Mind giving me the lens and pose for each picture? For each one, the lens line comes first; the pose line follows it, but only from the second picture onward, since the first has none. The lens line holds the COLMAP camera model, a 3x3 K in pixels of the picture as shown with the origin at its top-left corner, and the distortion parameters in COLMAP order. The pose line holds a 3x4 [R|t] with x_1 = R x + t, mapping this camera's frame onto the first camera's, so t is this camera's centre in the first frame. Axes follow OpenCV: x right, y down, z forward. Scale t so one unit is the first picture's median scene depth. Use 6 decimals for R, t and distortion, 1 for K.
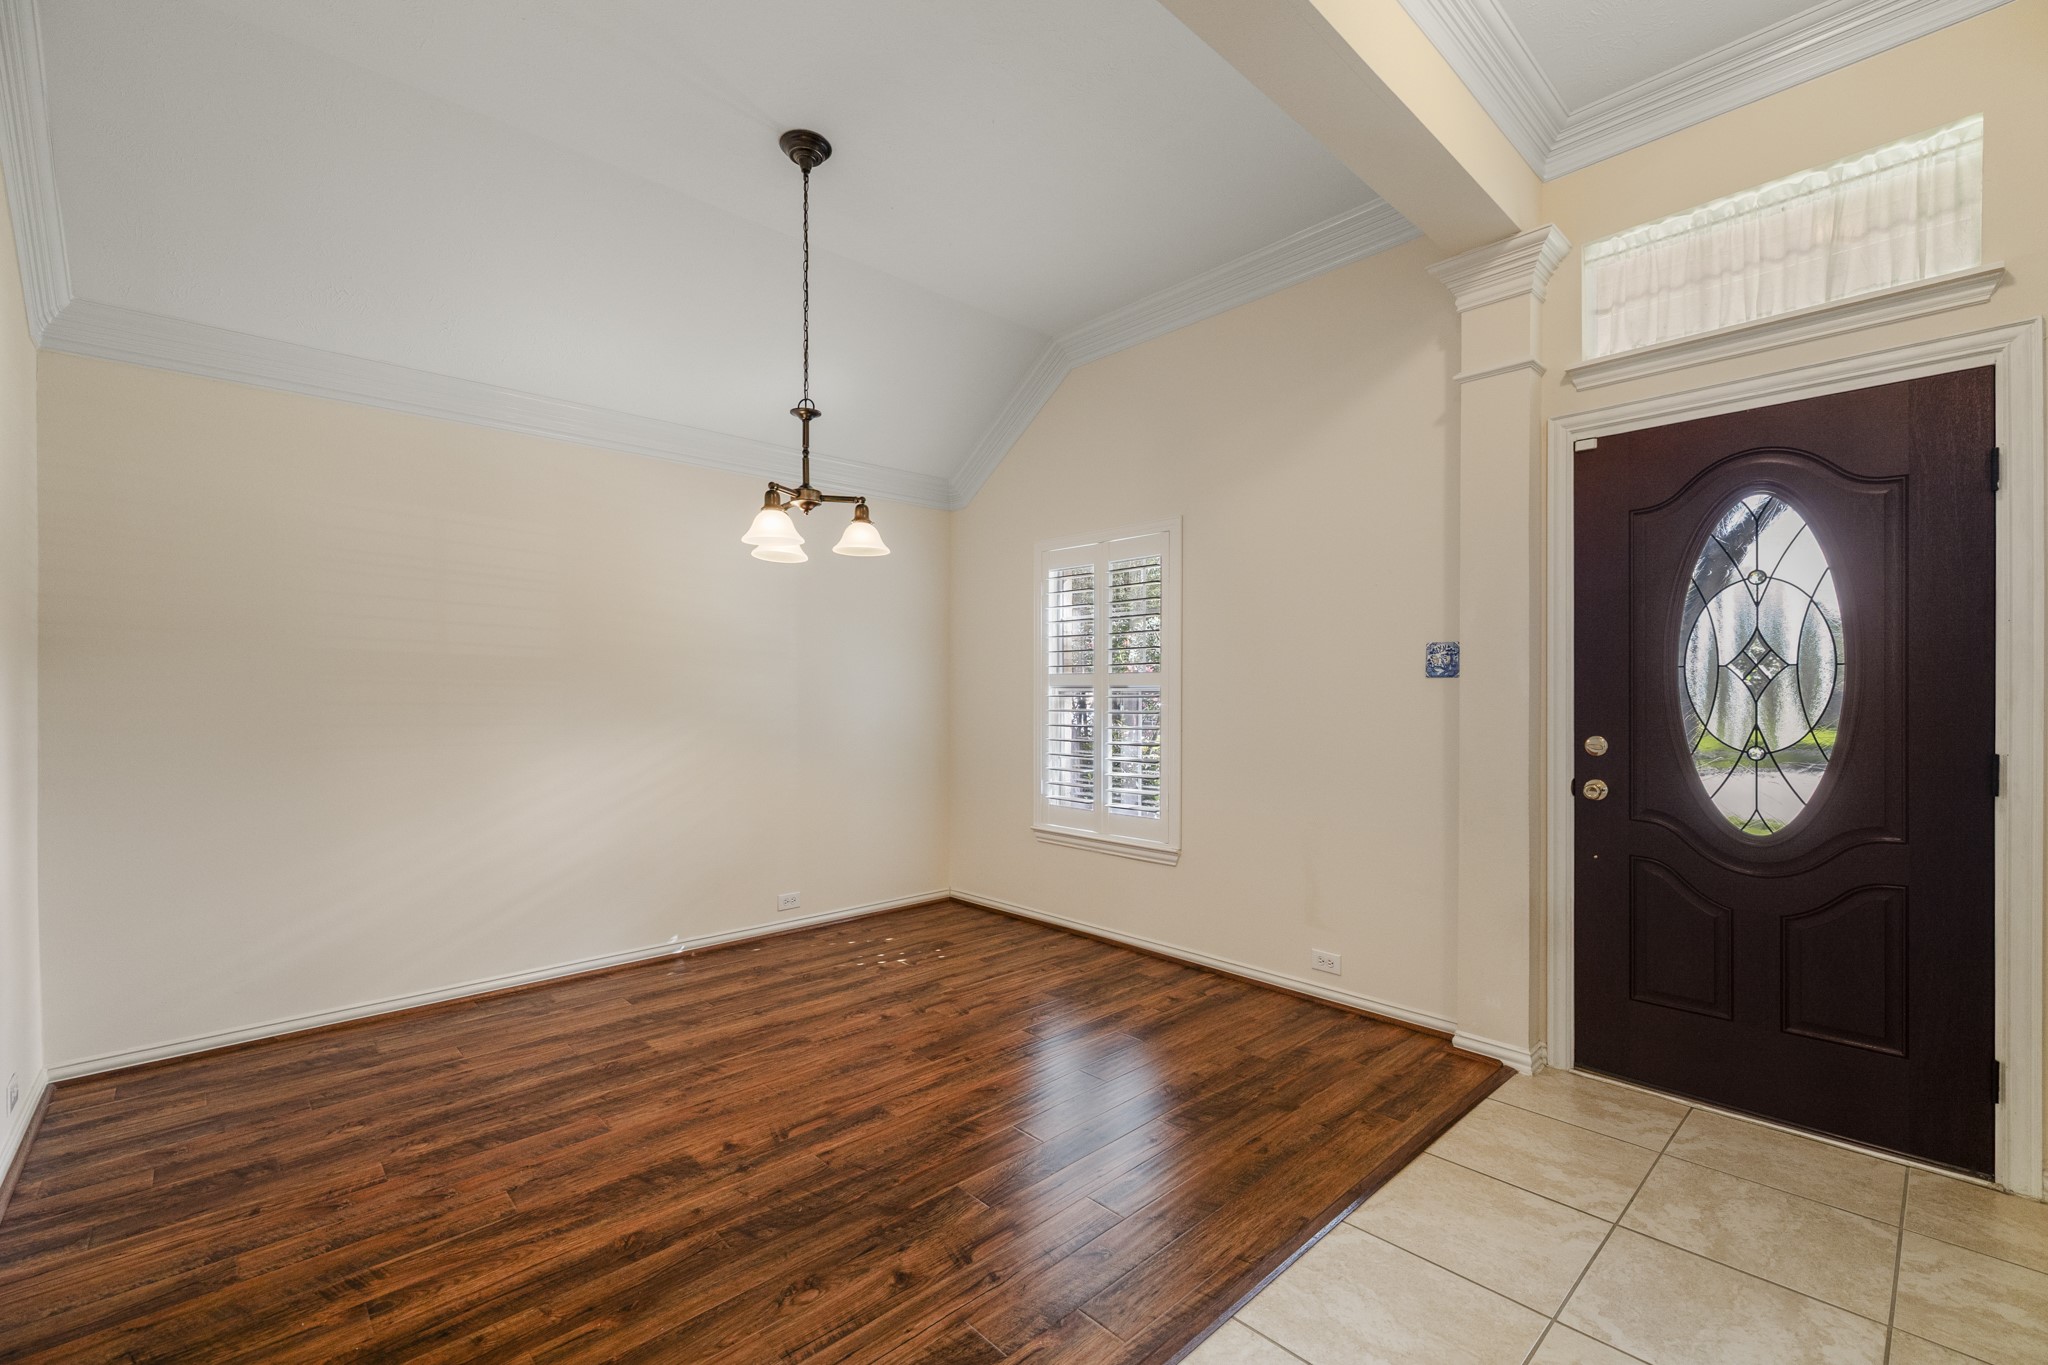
lens RADIAL K [[867.1, 0, 1036.8], [0, 867.1, 691.1], [0, 0, 1]] dist [0.003292, -0.000341]
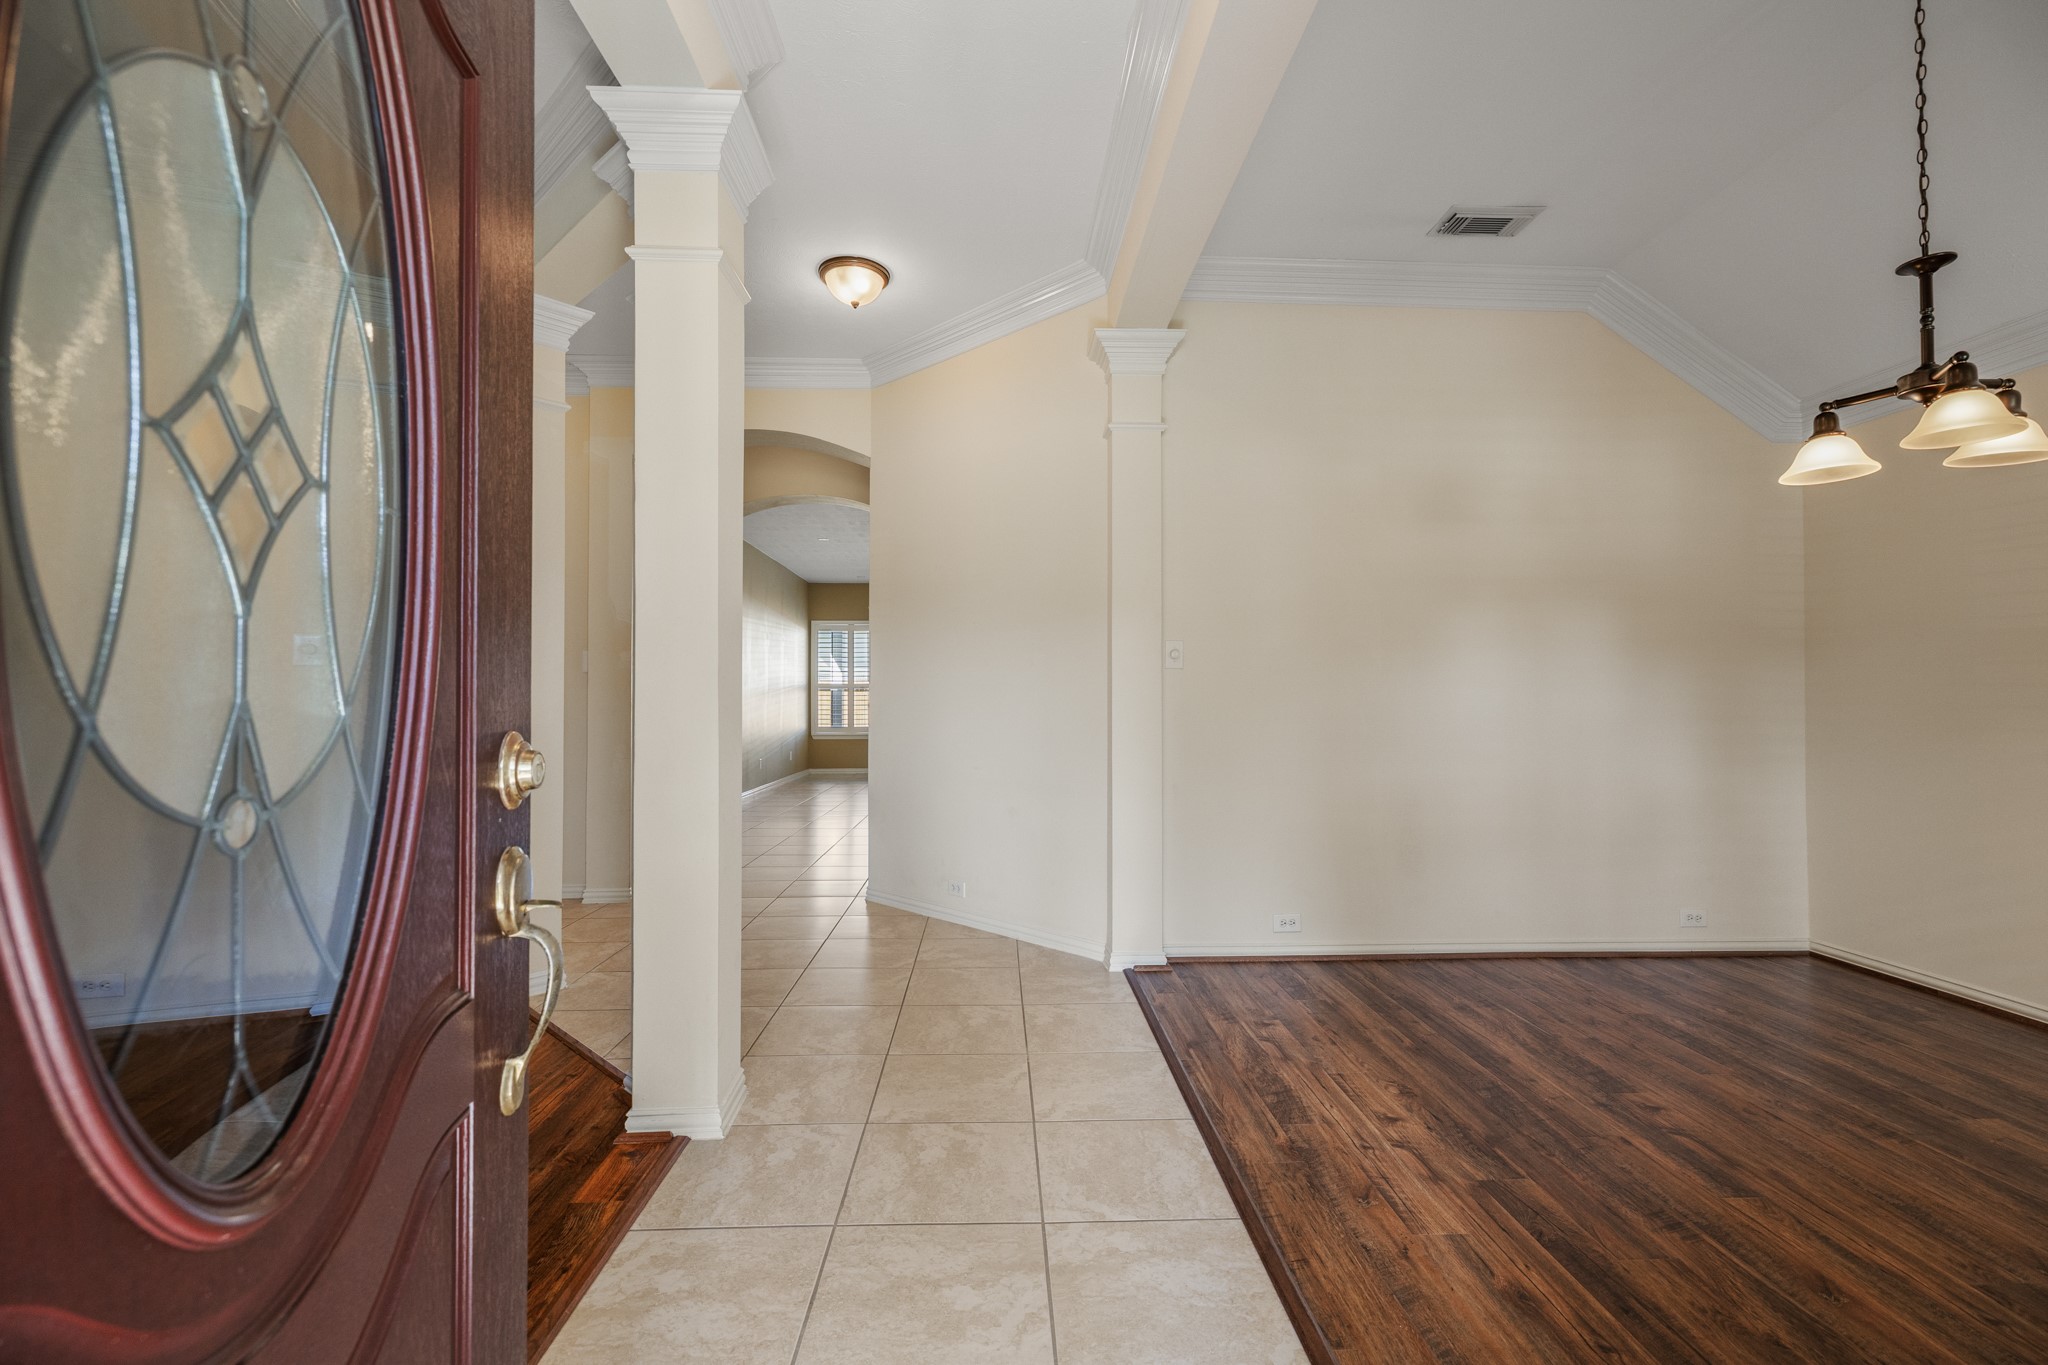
lens RADIAL K [[867.1, 0, 1025.6], [0, 867.1, 684.6], [0, 0, 1]] dist [0.003292, -0.000341]
pose [[-0.660317, -0.012485, -0.750883, 0.771862], [0.001342, 0.999841, -0.017805, 0.033858], [0.750986, -0.012765, -0.660195, 0.948583]]
